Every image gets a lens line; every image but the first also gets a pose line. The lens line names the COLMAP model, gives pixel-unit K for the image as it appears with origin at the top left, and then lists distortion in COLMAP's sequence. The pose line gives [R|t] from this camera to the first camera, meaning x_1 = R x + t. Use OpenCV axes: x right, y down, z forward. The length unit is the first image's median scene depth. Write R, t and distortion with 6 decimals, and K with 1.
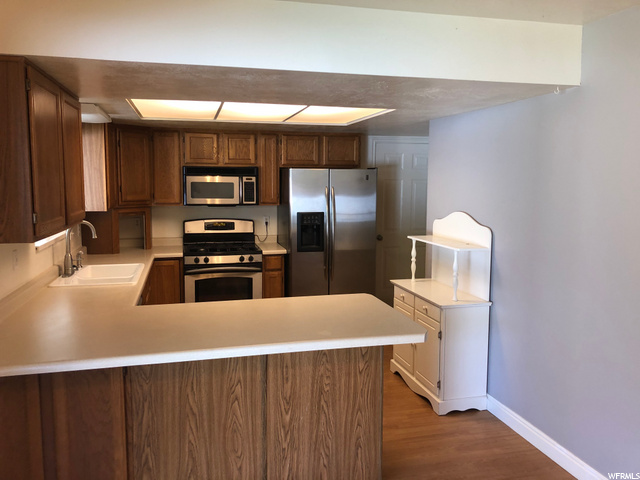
lens RADIAL K [[521.7, 0, 319.4], [0, 521.7, 234.8], [0, 0, 1]] dist [0.068652, -0.098820]
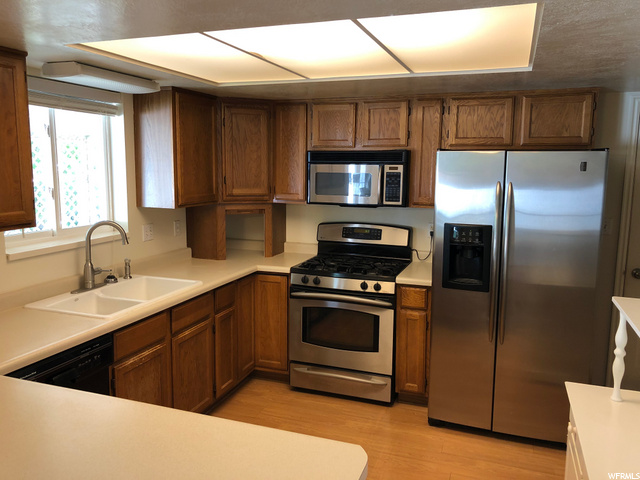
lens RADIAL K [[521.7, 0, 319.4], [0, 521.7, 234.8], [0, 0, 1]] dist [0.068652, -0.098820]
pose [[0.823561, 0.079671, -0.561604, 0.175730], [-0.065475, 0.996821, 0.045396, -0.046230], [0.563436, -0.000615, 0.826160, 0.393451]]
